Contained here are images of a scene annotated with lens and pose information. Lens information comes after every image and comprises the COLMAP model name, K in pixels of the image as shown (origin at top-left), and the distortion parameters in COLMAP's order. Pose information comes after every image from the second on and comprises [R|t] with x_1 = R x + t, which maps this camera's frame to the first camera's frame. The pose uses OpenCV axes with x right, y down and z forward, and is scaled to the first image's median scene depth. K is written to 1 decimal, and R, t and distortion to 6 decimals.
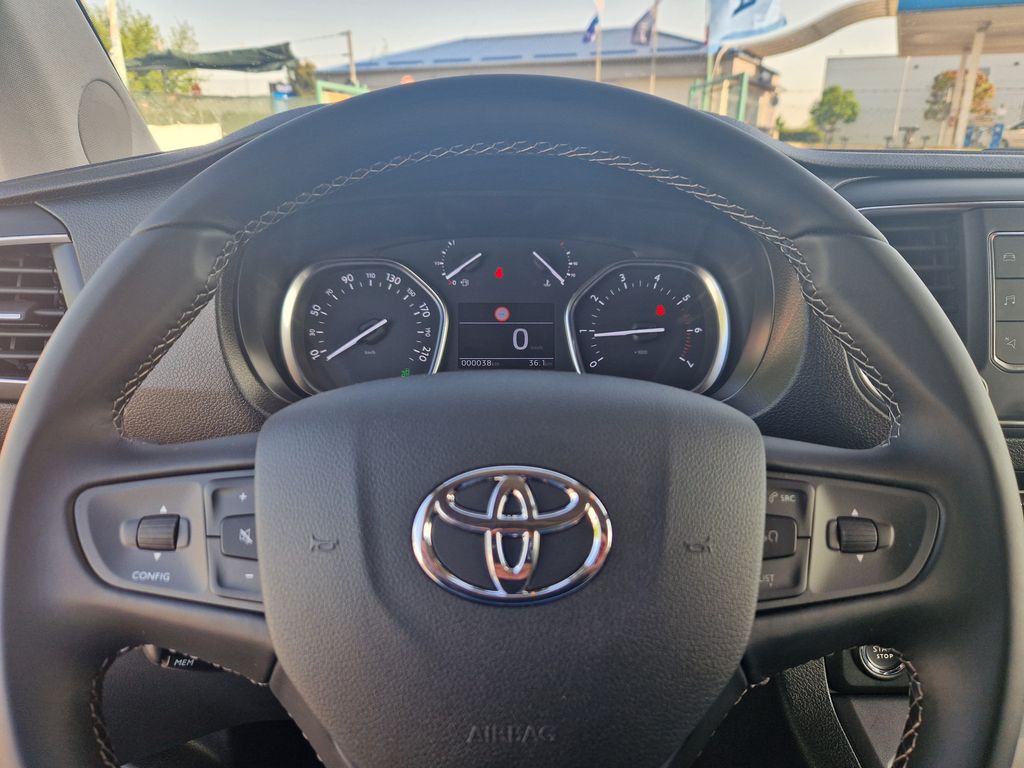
lens RADIAL K [[687.4, 0, 507.9], [0, 687.4, 386.7], [0, 0, 1]] dist [0.051639, -0.042476]
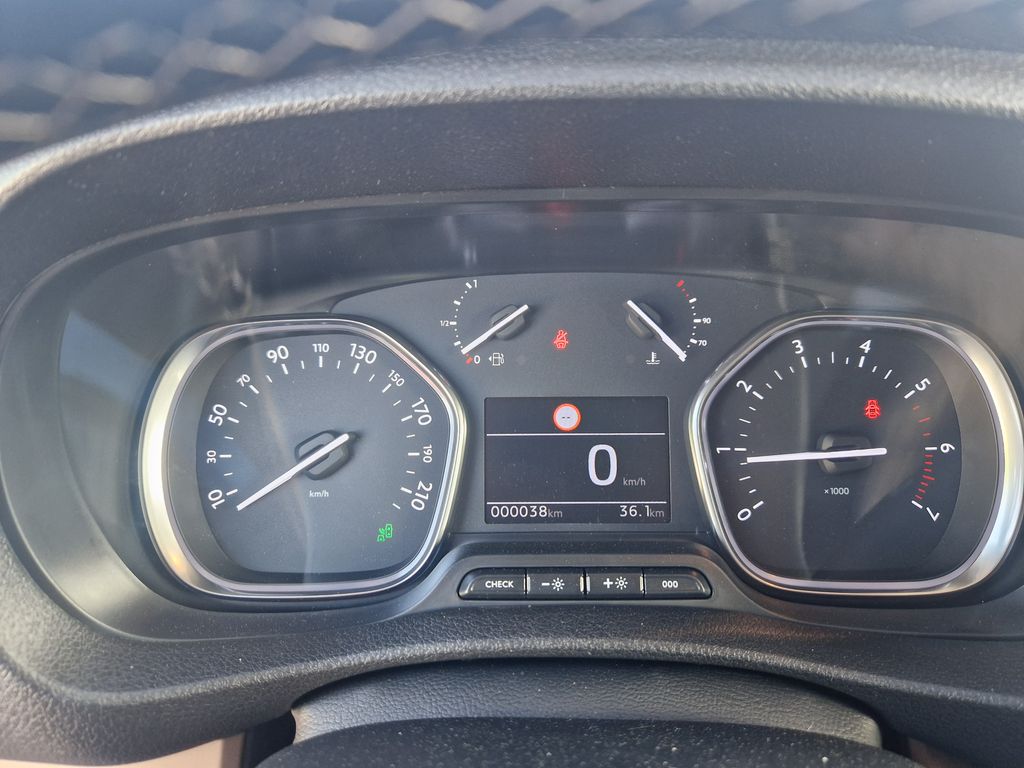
lens RADIAL K [[687.4, 0, 505.6], [0, 687.4, 375.0], [0, 0, 1]] dist [0.051639, -0.042476]
pose [[0.999072, -0.003940, -0.042896, -0.033193], [0.004369, 0.999941, 0.009912, -0.144927], [0.042854, -0.010090, 0.999030, 0.472352]]
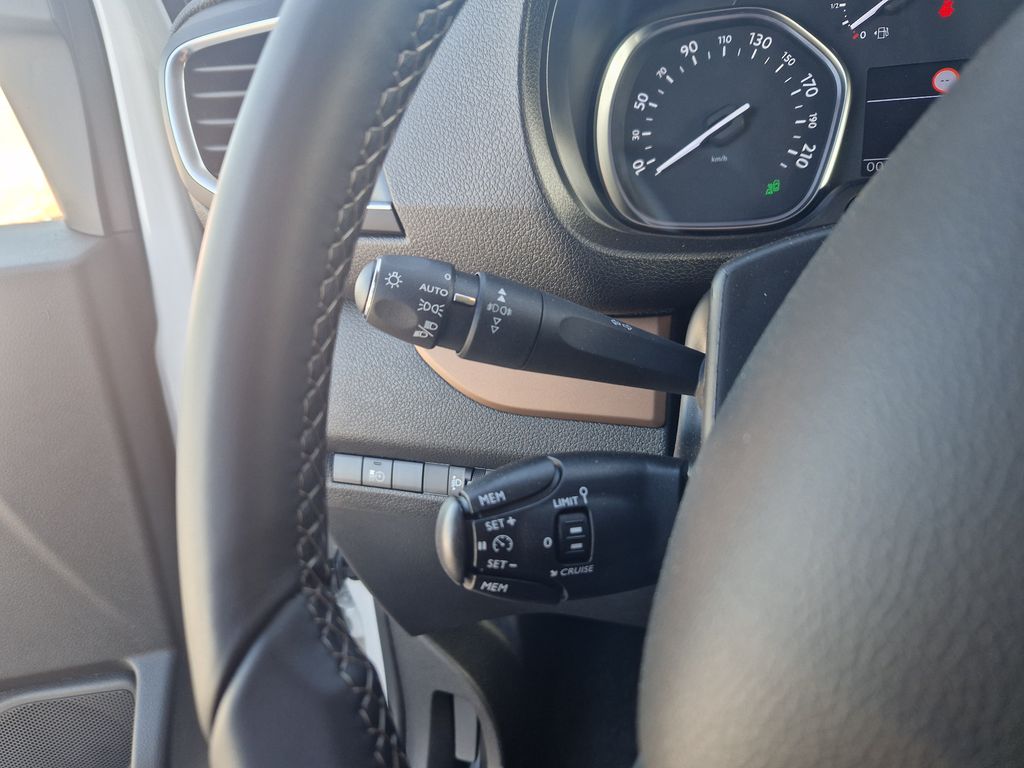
lens RADIAL K [[687.4, 0, 518.3], [0, 687.4, 375.0], [0, 0, 1]] dist [0.051639, -0.042476]
pose [[0.938537, 0.045915, -0.342111, -0.141292], [0.004319, 0.989474, 0.144646, 0.061625], [0.345151, -0.137233, 0.928460, 0.262618]]
